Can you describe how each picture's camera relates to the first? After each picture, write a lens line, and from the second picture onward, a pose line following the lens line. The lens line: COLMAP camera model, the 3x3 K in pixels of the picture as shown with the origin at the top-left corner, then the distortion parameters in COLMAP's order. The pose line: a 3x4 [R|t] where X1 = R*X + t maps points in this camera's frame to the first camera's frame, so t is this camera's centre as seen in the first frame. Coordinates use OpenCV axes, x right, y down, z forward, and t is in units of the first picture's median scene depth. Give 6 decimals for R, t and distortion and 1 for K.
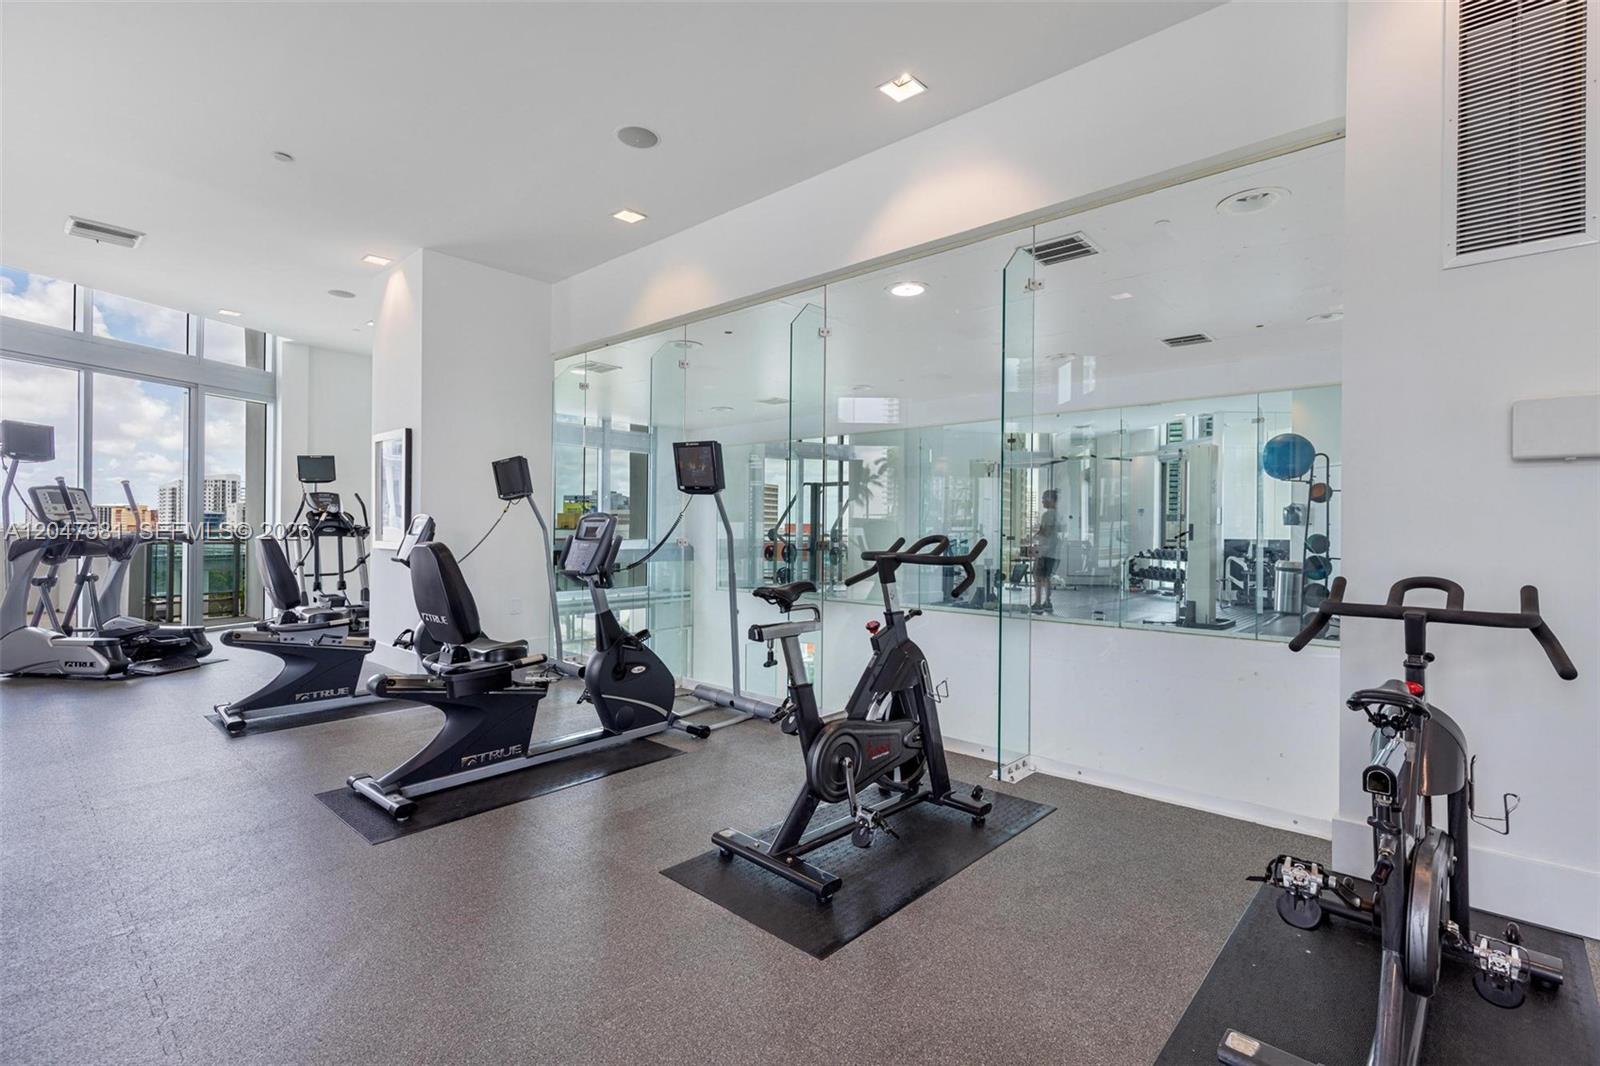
lens RADIAL K [[719.0, 0, 801.1], [0, 719.0, 532.8], [0, 0, 1]] dist [0.002741, -0.001016]
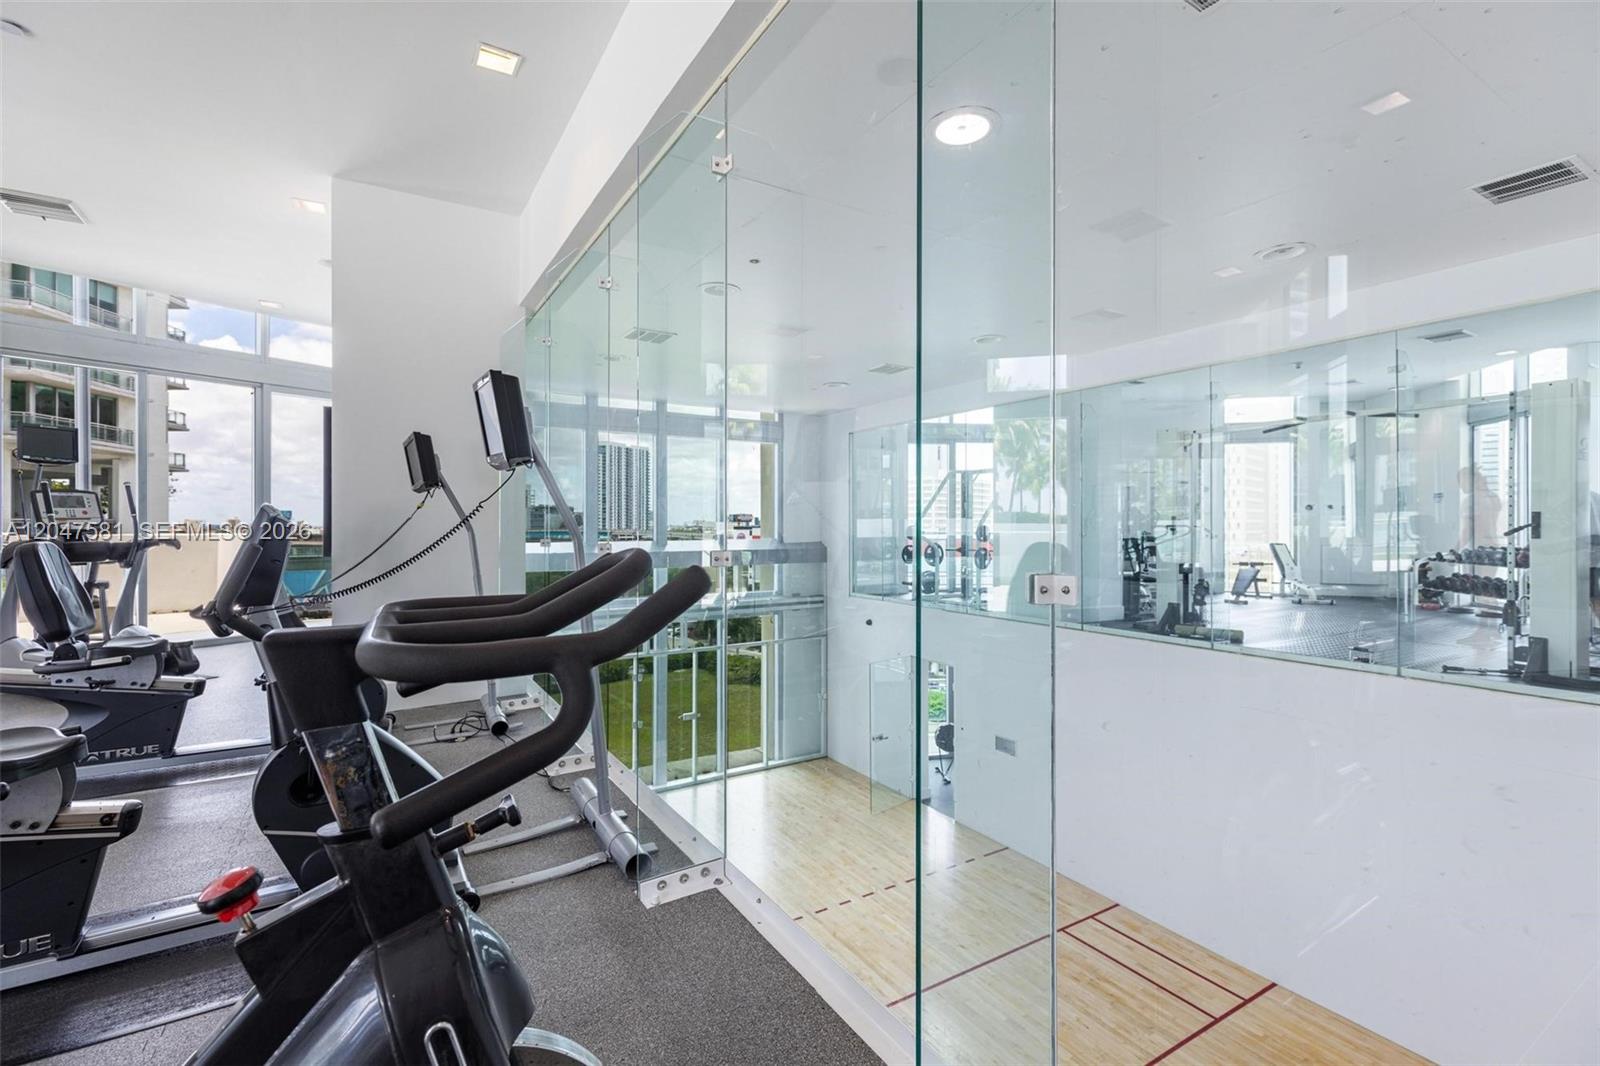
lens RADIAL K [[719.0, 0, 798.2], [0, 719.0, 524.5], [0, 0, 1]] dist [0.002741, -0.001016]
pose [[0.959294, -0.010389, -0.282219, 0.110923], [0.008396, 0.999931, -0.008271, -0.001355], [0.282285, 0.005564, 0.959314, 0.232042]]
